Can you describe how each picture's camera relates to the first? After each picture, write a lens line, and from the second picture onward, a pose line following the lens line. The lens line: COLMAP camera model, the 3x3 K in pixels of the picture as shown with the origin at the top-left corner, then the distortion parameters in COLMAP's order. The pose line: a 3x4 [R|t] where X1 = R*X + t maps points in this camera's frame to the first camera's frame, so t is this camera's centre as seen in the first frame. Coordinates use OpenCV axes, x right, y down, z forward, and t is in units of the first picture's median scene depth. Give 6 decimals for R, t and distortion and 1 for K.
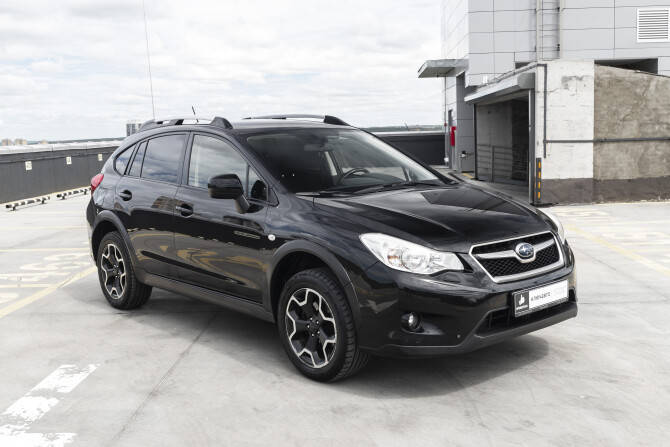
lens RADIAL K [[789.4, 0, 335.0], [0, 789.4, 223.5], [0, 0, 1]] dist [-0.024019, -0.014651]
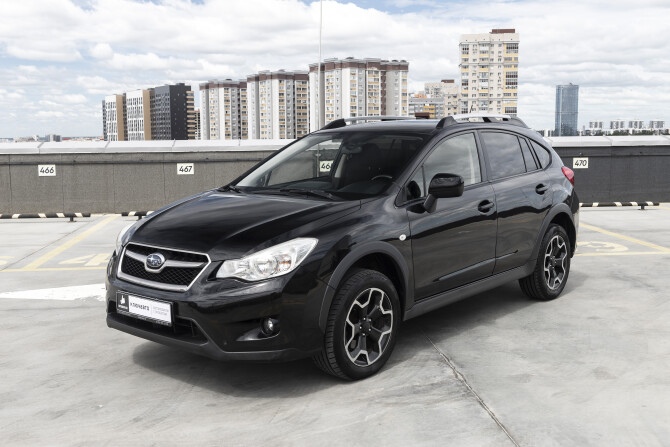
lens RADIAL K [[723.2, 0, 335.0], [0, 723.2, 223.5], [0, 0, 1]] dist [-0.009850, -0.009319]
pose [[0.124006, 0.142440, -0.982005, 0.386169], [-0.115106, 0.985027, 0.128343, -0.052499], [0.985583, 0.097119, 0.138545, 0.356984]]
